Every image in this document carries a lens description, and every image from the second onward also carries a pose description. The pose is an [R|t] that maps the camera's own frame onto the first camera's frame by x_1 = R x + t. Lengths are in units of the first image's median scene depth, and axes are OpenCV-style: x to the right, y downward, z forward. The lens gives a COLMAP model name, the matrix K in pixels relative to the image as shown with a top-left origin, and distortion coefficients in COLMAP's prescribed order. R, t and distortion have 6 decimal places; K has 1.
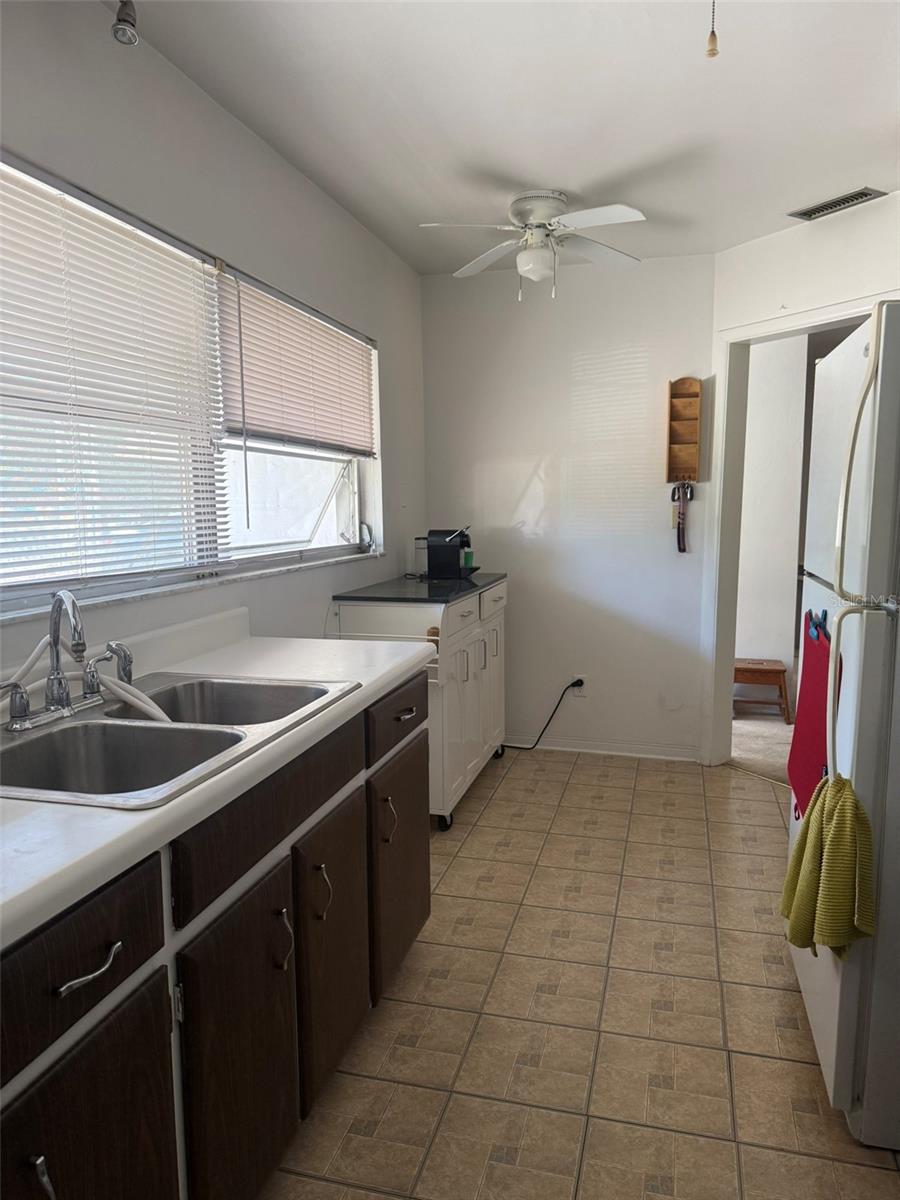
lens RADIAL K [[830.6, 0, 447.8], [0, 830.6, 602.5], [0, 0, 1]] dist [0.012099, -0.000566]
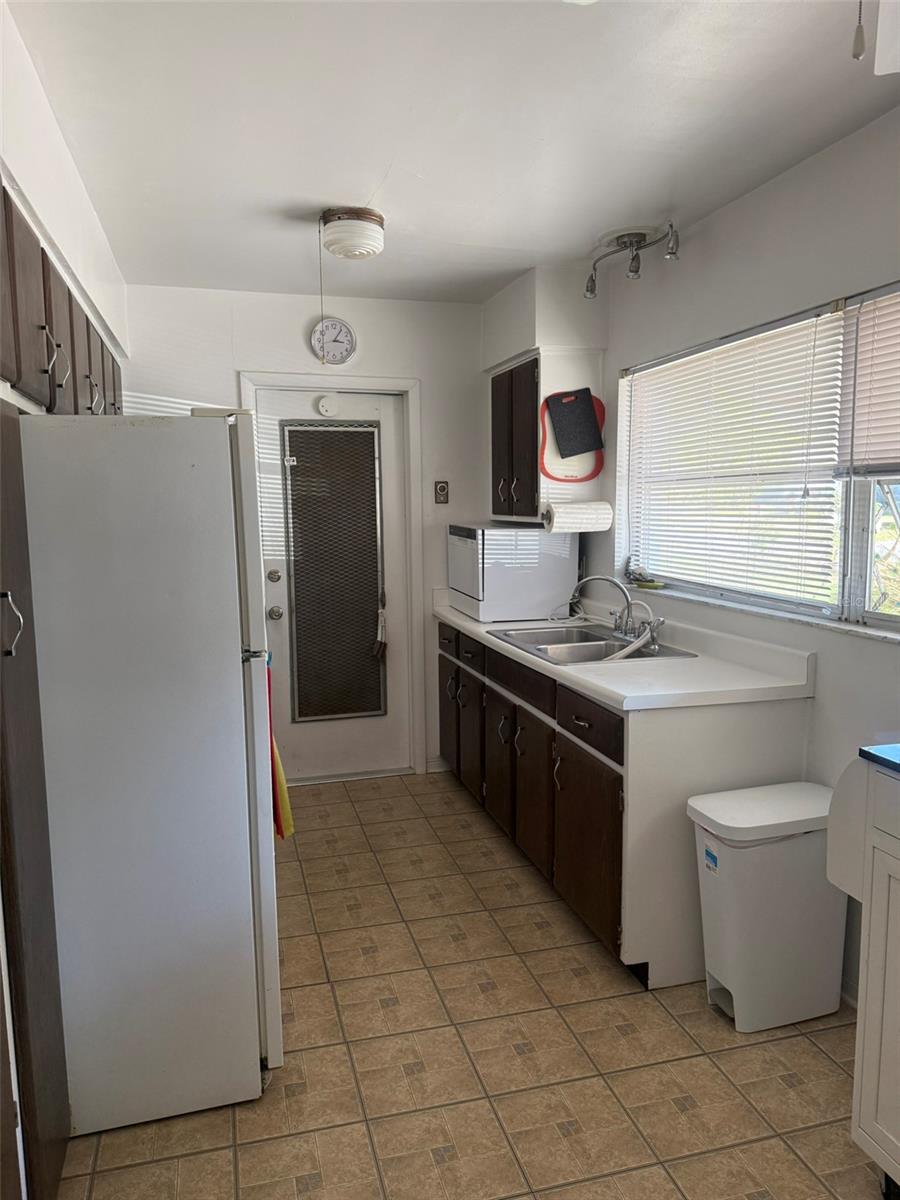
lens RADIAL K [[830.6, 0, 447.7], [0, 830.6, 601.3], [0, 0, 1]] dist [0.012099, -0.000566]
pose [[-0.854540, 0.075382, -0.513887, 0.664972], [-0.048540, 0.973490, 0.223518, -0.271096], [0.517113, 0.215949, -0.828227, 1.697746]]
